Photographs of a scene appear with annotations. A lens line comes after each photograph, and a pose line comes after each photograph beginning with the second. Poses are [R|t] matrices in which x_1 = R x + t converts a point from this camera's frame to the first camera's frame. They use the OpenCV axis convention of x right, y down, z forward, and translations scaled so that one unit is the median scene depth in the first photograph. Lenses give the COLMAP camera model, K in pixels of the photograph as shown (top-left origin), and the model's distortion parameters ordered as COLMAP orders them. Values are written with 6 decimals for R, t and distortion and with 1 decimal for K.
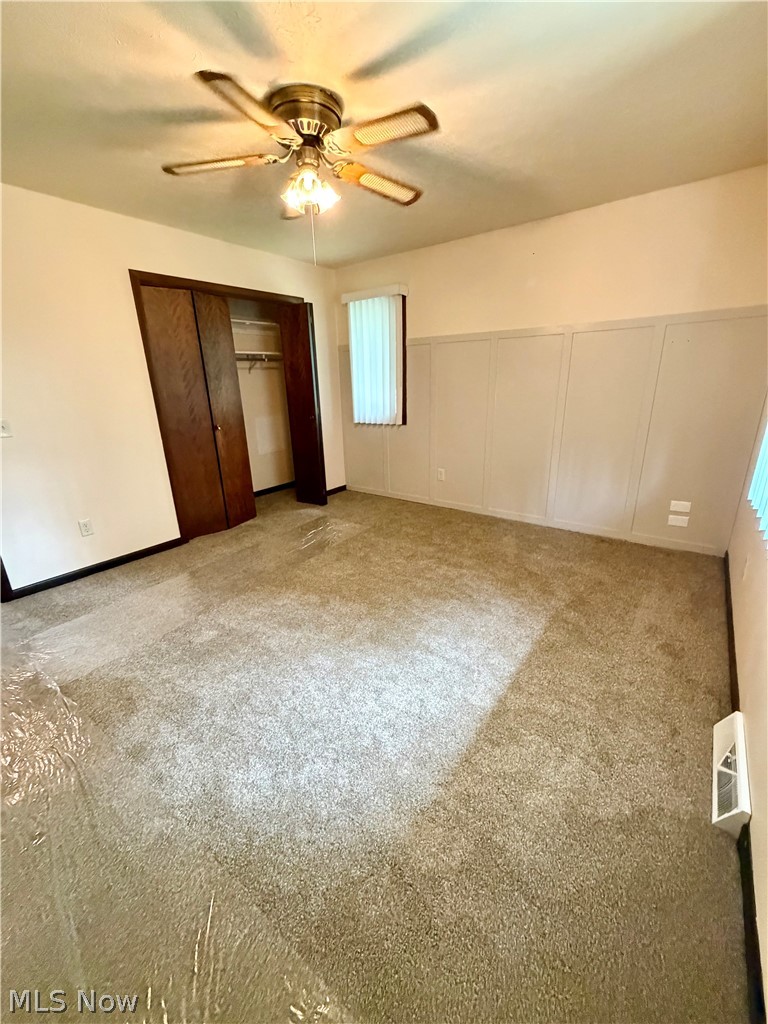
lens RADIAL K [[408.9, 0, 382.5], [0, 408.9, 509.4], [0, 0, 1]] dist [0.001087, -0.000125]
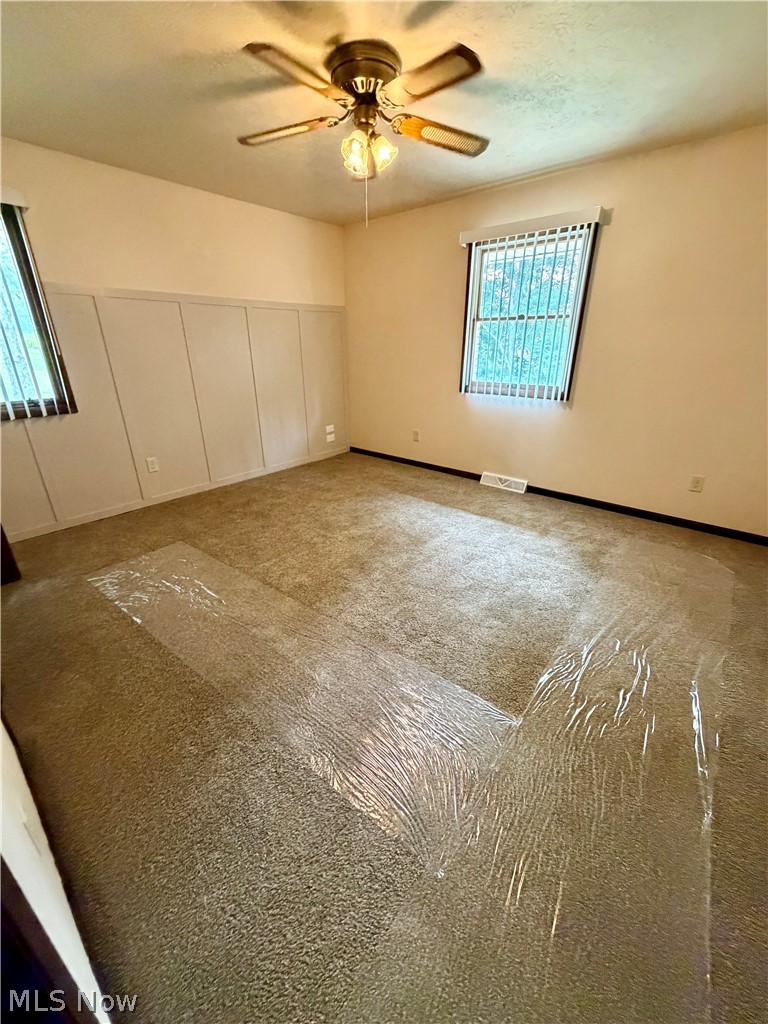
lens RADIAL K [[408.9, 0, 382.5], [0, 408.9, 509.4], [0, 0, 1]] dist [0.001087, -0.000125]
pose [[0.055822, -0.352524, 0.934136, -0.899081], [0.306573, 0.896451, 0.319982, -0.178692], [-0.950209, 0.268519, 0.158116, 0.646305]]
